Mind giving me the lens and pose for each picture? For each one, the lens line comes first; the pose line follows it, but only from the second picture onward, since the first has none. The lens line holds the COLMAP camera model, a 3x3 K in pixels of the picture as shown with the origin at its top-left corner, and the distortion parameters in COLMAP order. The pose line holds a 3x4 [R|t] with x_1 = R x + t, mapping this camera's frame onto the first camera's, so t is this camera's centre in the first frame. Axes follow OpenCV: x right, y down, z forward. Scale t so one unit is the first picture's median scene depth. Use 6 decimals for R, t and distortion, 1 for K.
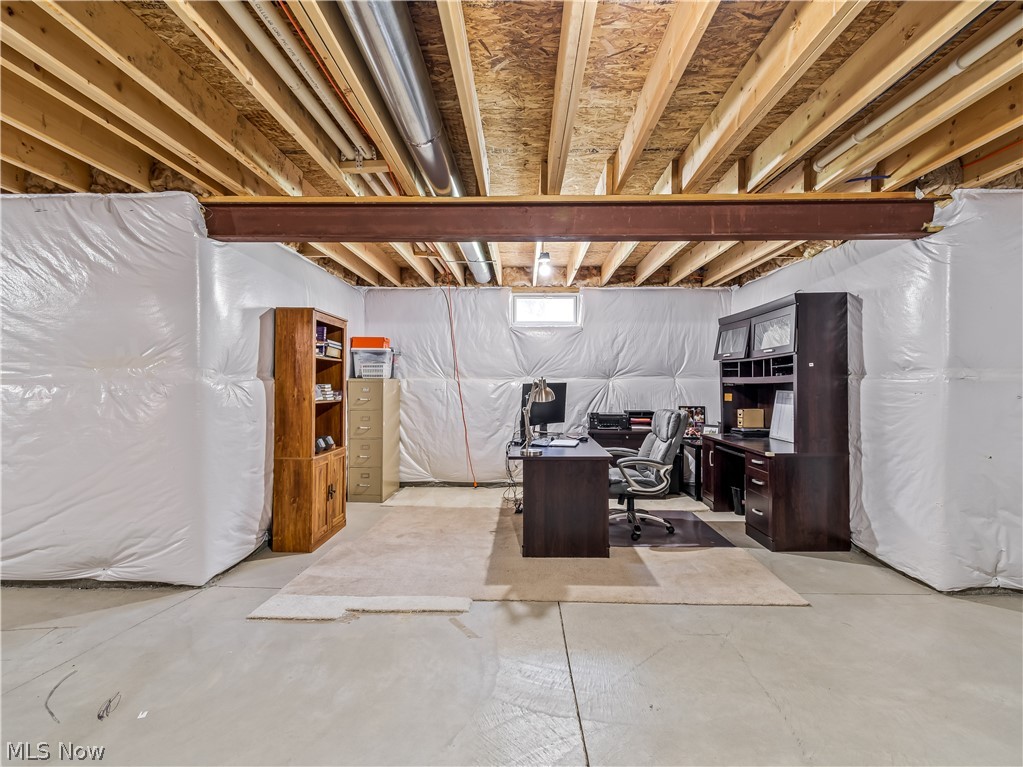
lens RADIAL K [[515.5, 0, 512.8], [0, 515.5, 383.2], [0, 0, 1]] dist [0.006609, -0.001255]
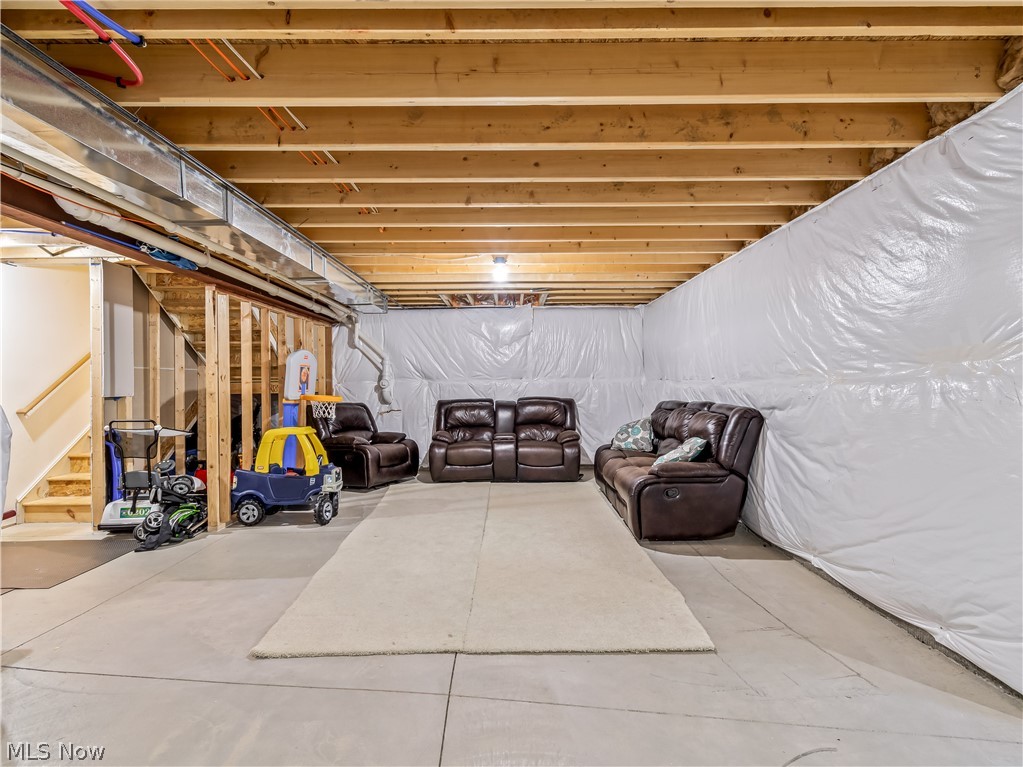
lens RADIAL K [[515.5, 0, 516.3], [0, 515.5, 383.4], [0, 0, 1]] dist [0.006609, -0.001255]
pose [[0.034605, -0.001364, -0.999400, -0.051916], [0.006449, 0.999979, -0.001142, -0.002355], [0.999380, -0.006406, 0.034613, 0.353018]]
